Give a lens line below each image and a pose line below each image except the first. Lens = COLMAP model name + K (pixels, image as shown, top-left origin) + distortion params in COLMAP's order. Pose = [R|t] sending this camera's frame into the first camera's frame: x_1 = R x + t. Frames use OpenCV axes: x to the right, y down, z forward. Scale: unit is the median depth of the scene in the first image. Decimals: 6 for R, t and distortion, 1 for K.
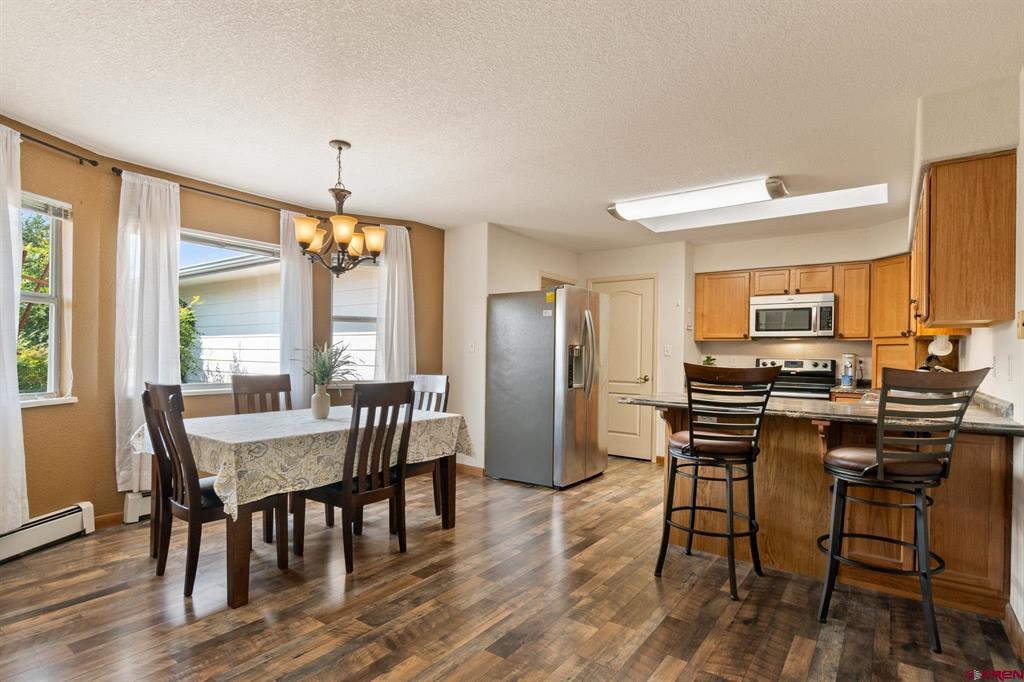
lens RADIAL K [[537.0, 0, 504.3], [0, 537.0, 357.9], [0, 0, 1]] dist [-0.002159, 0.000804]
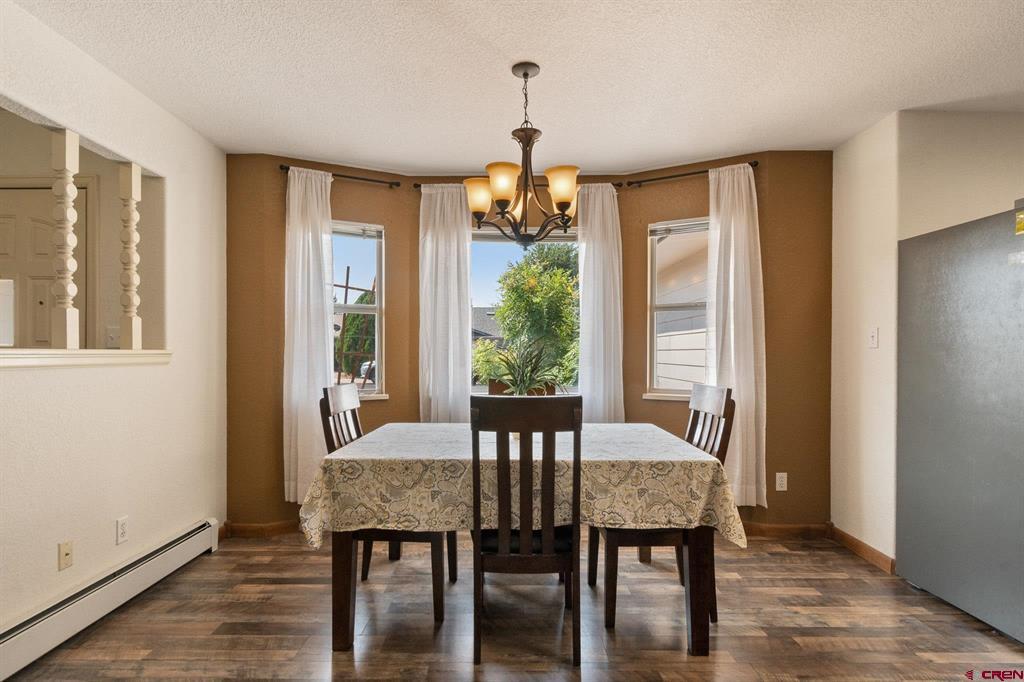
lens RADIAL K [[537.0, 0, 515.5], [0, 537.0, 354.6], [0, 0, 1]] dist [-0.002159, 0.000804]
pose [[0.585899, -0.009290, -0.810331, 0.182761], [0.001731, 0.999946, -0.010212, 0.001085], [0.810382, 0.004580, 0.585884, 0.363733]]
